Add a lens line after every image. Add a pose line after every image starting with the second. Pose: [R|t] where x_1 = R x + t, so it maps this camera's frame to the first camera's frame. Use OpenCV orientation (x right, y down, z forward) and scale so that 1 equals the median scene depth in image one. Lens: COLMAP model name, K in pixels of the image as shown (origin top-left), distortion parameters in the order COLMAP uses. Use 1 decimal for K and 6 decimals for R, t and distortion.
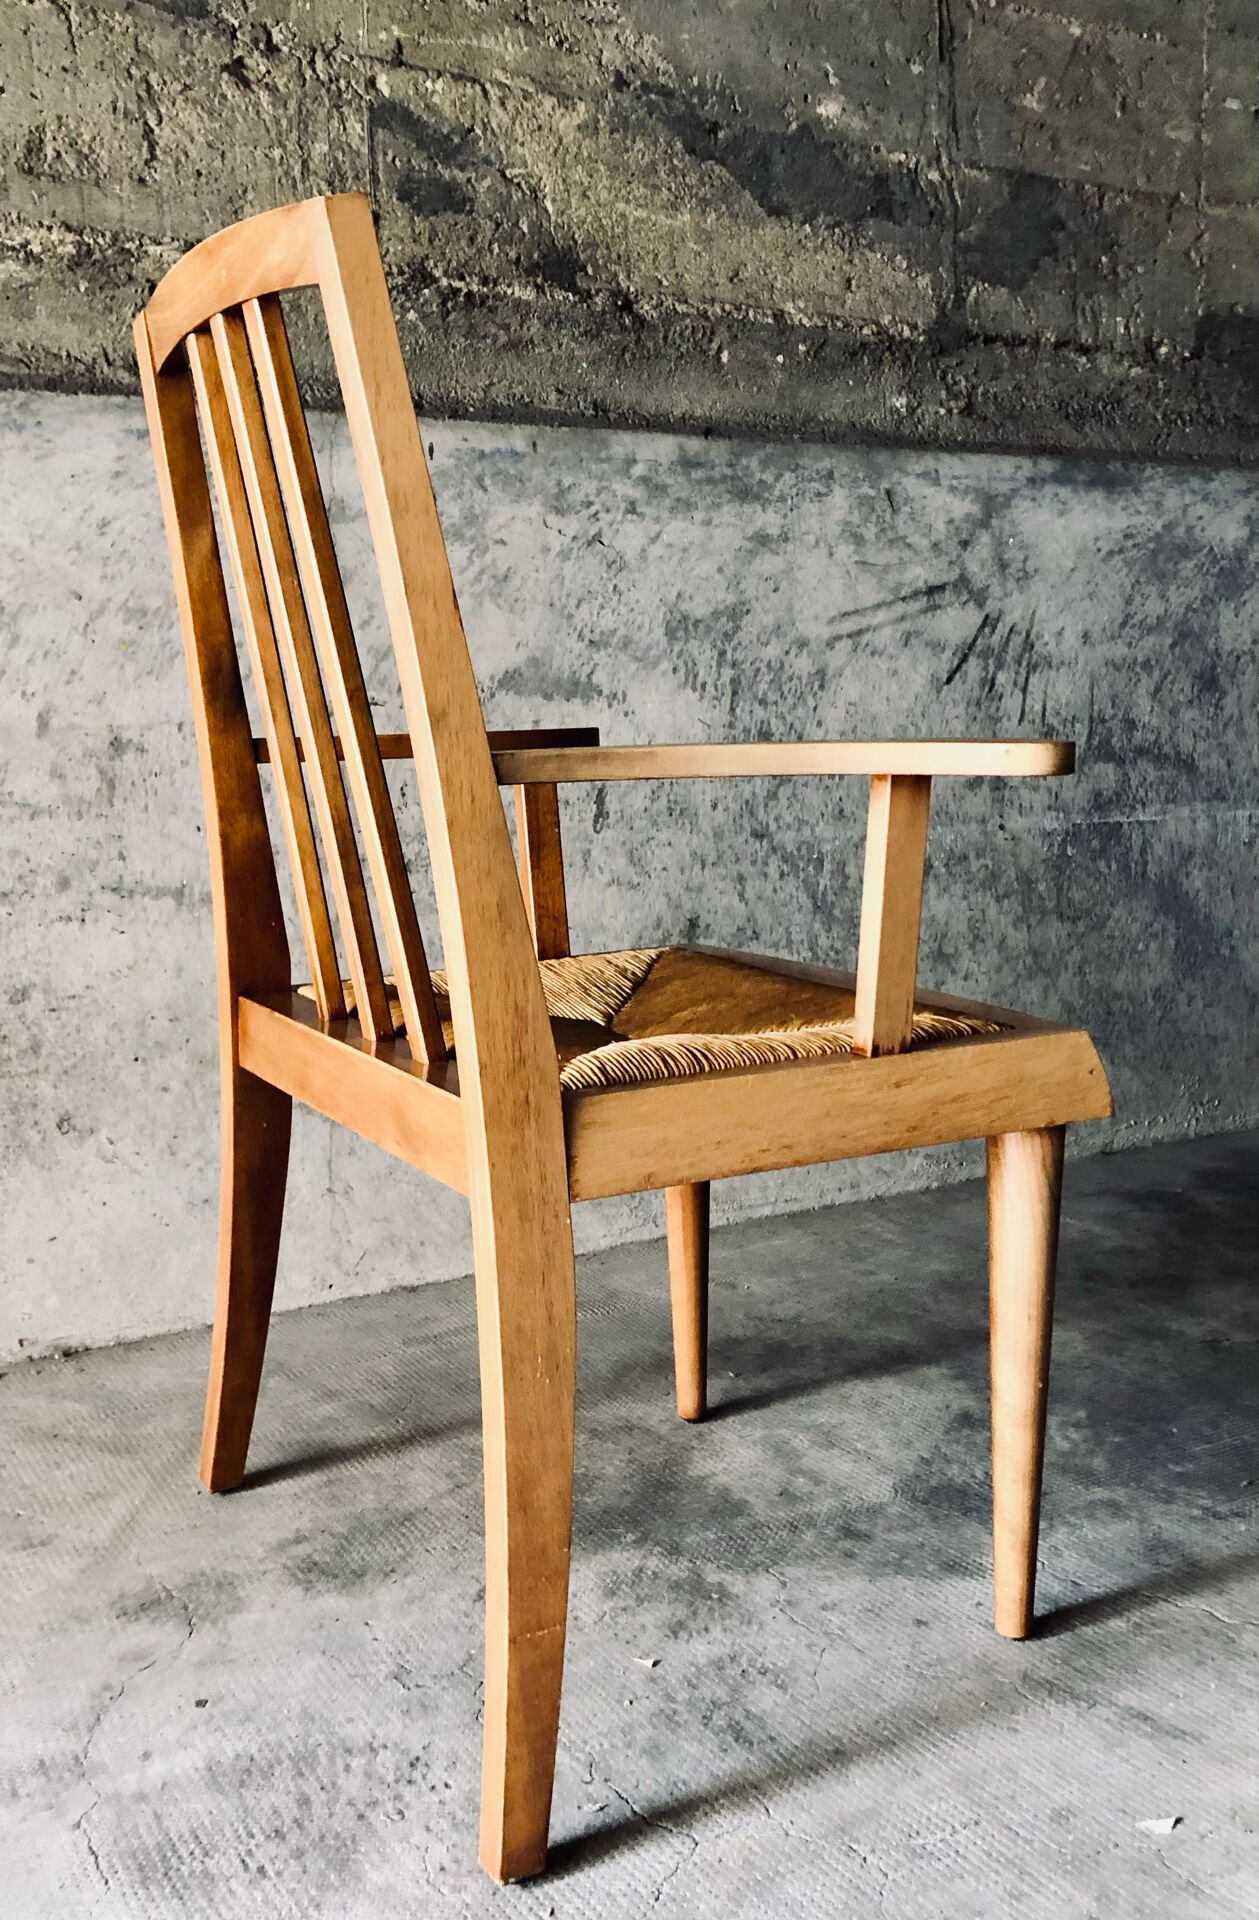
lens RADIAL K [[1827.7, 0, 577.1], [0, 1827.7, 936.9], [0, 0, 1]] dist [0.016190, 0.000000]
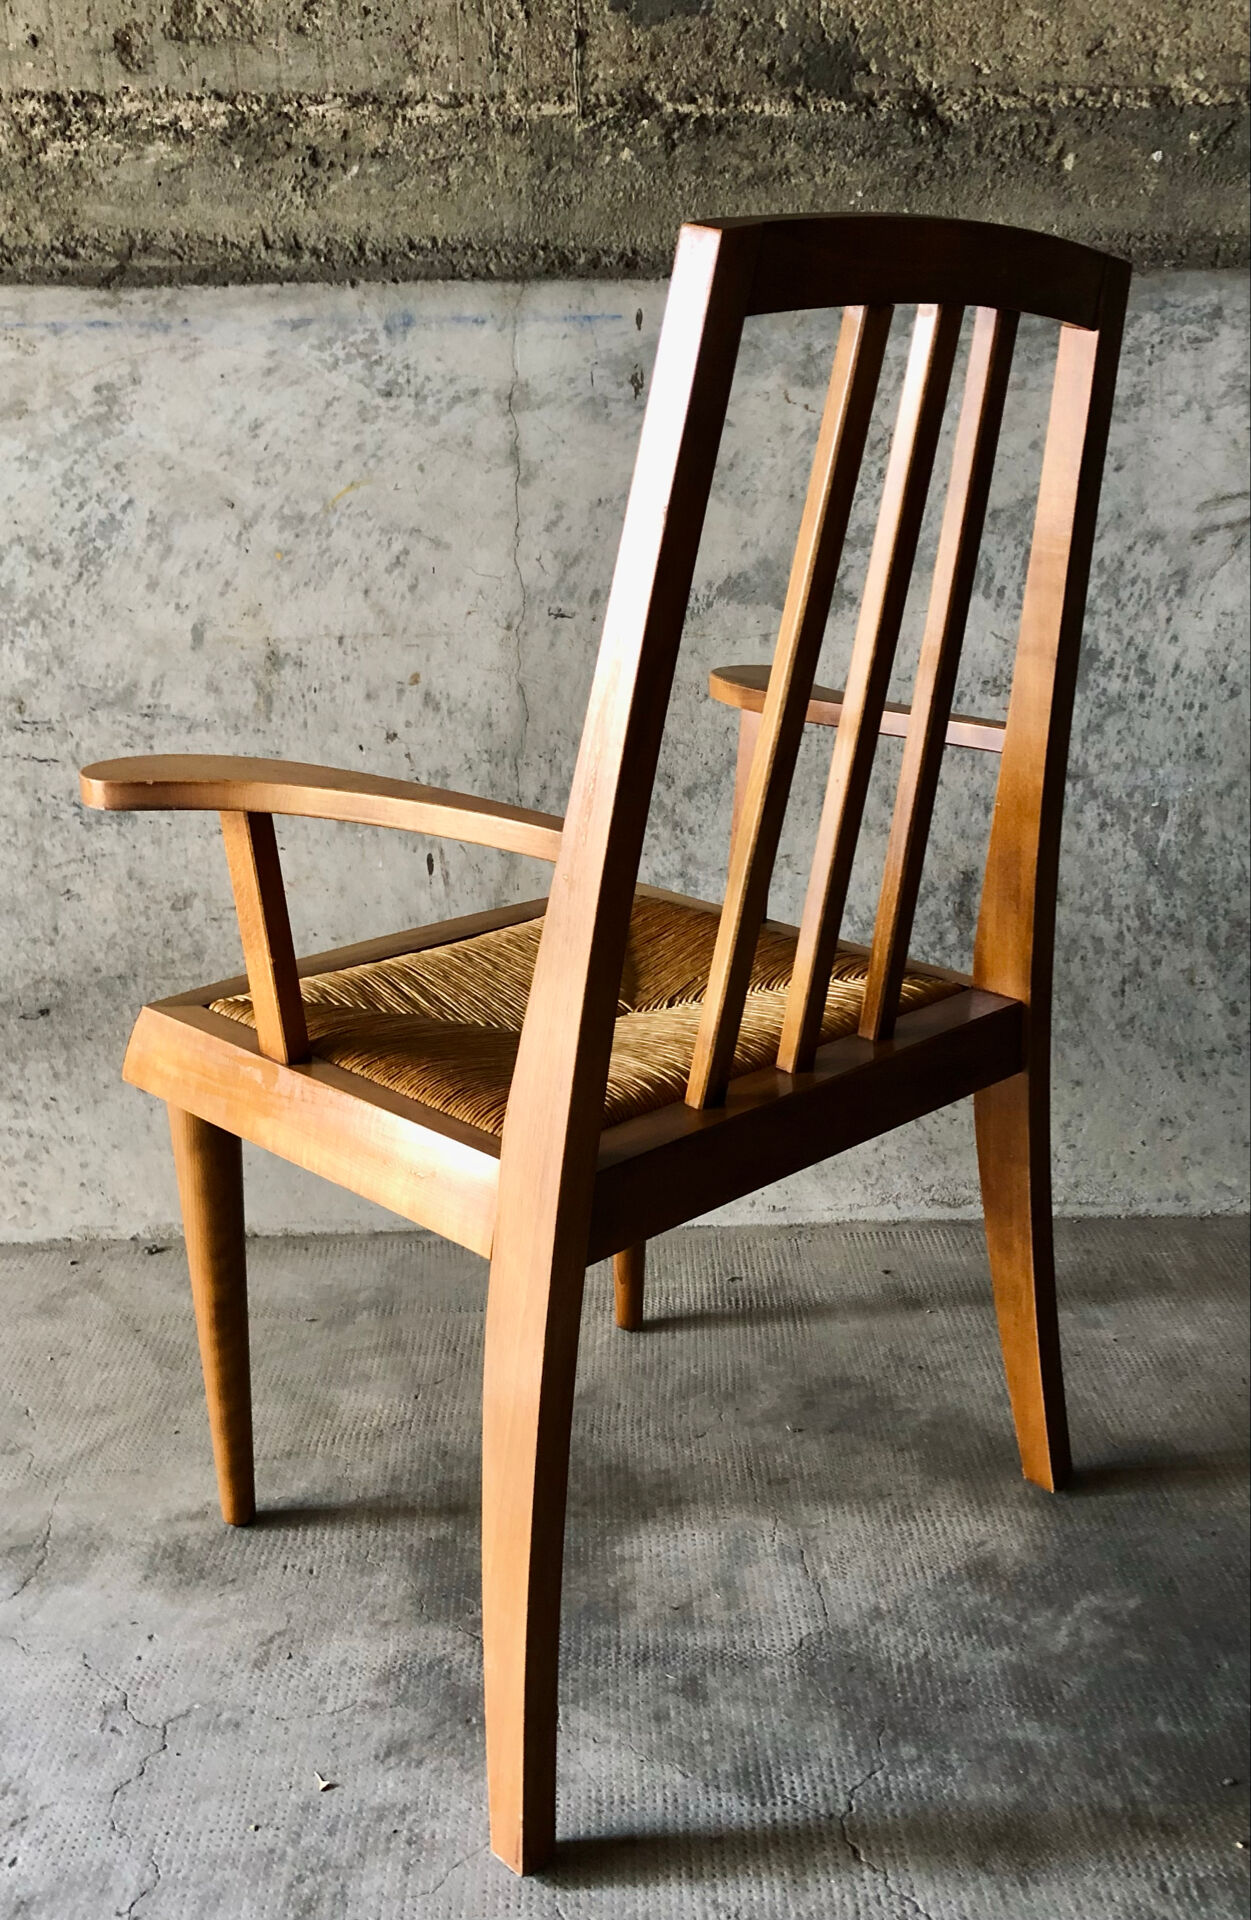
lens RADIAL K [[1851.6, 0, 636.6], [0, 1851.6, 967.7], [0, 0, 1]] dist [0.015575, 0.000000]
pose [[0.878514, 0.148310, -0.454112, 0.350041], [-0.062740, 0.978174, 0.198089, -0.136278], [0.473579, -0.145533, 0.868644, 0.192149]]
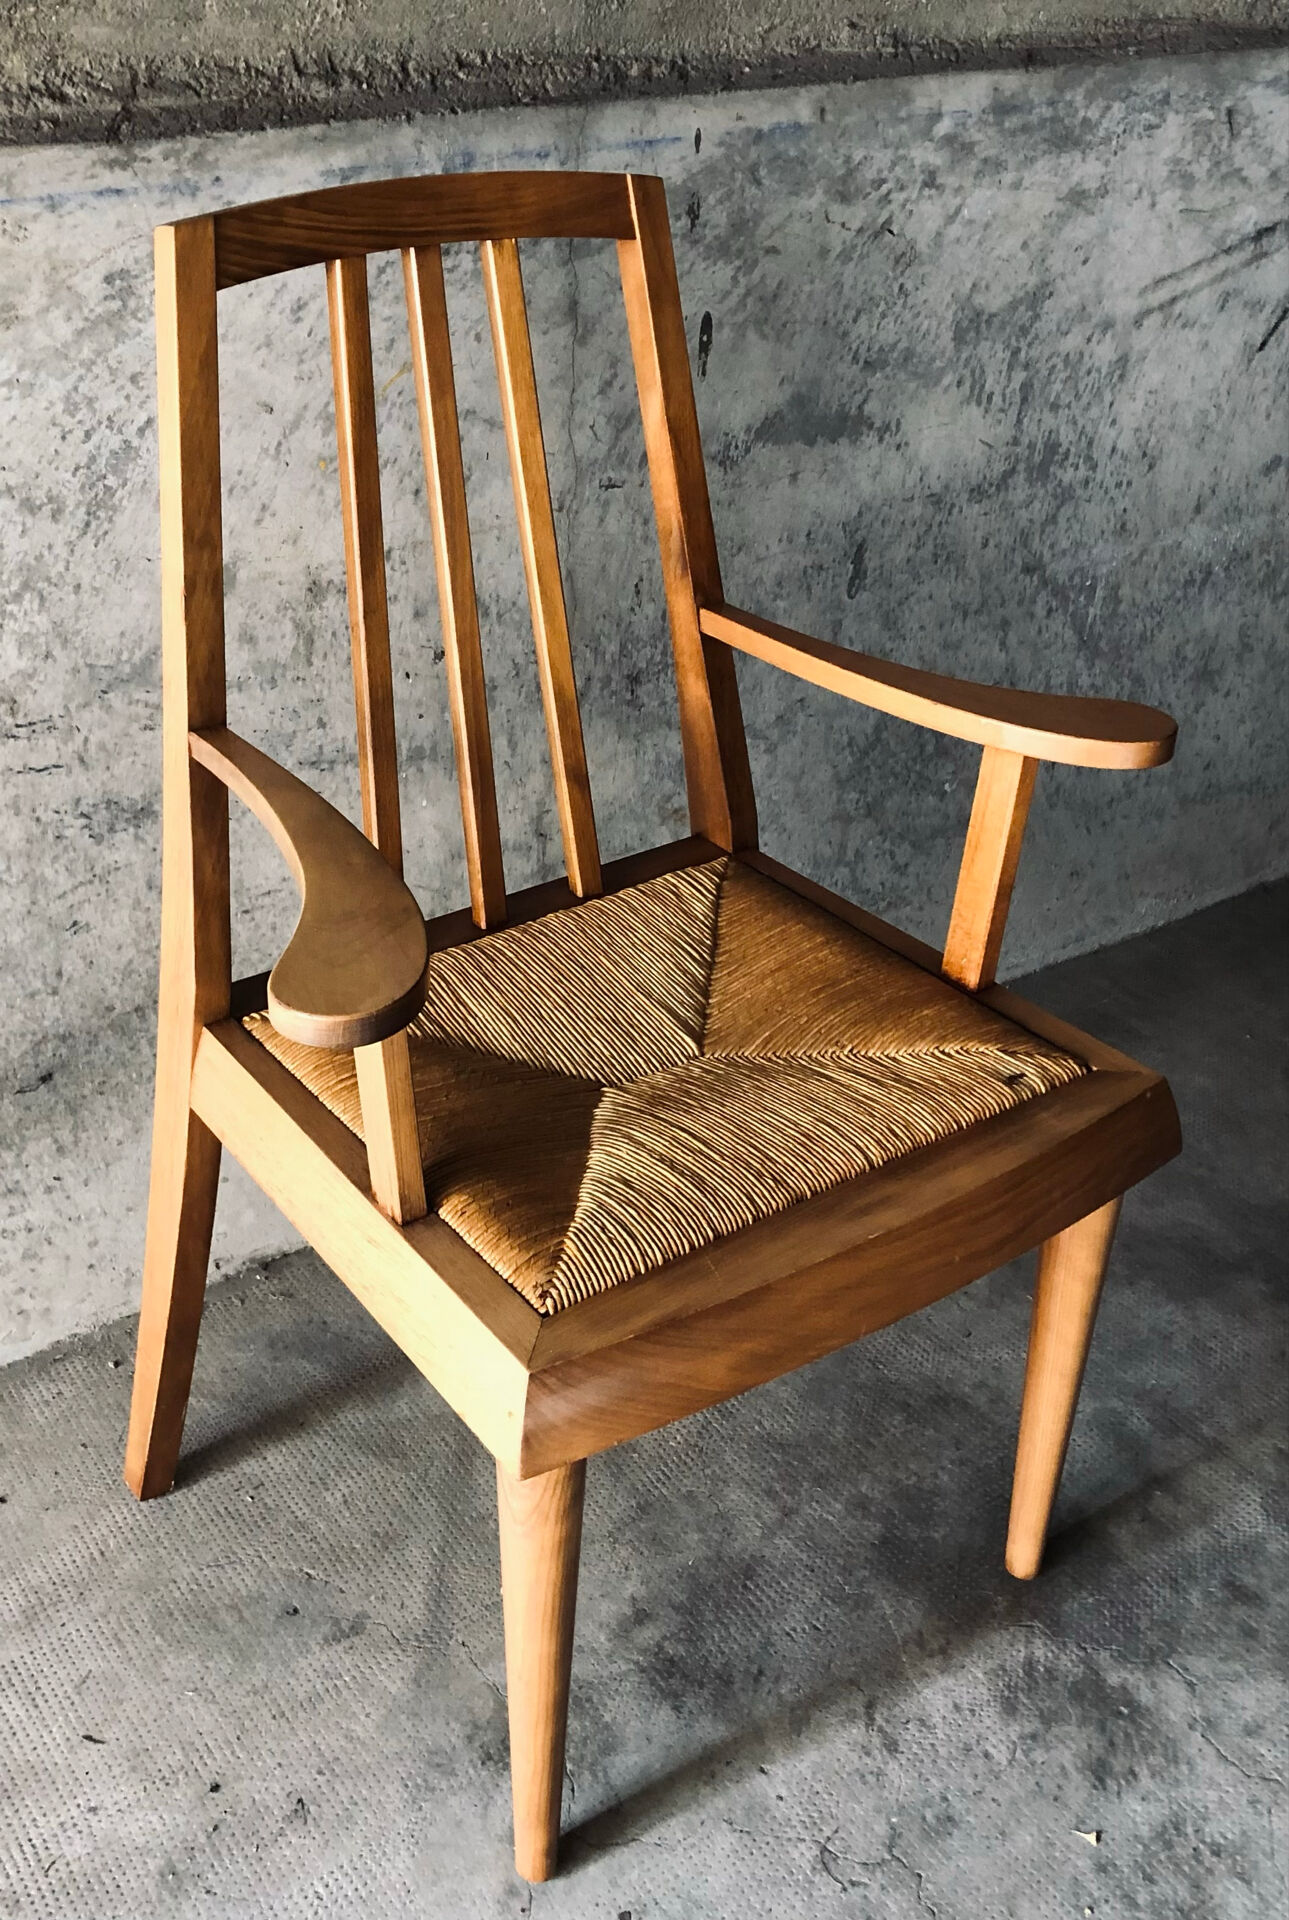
lens RADIAL K [[2057.9, 0, 544.9], [0, 2057.9, 826.1], [0, 0, 1]] dist [0.007145, 0.000000]
pose [[0.998278, -0.003824, 0.058543, -0.185580], [-0.015373, 0.945955, 0.323932, -0.264378], [-0.056618, -0.324274, 0.944267, 0.126234]]
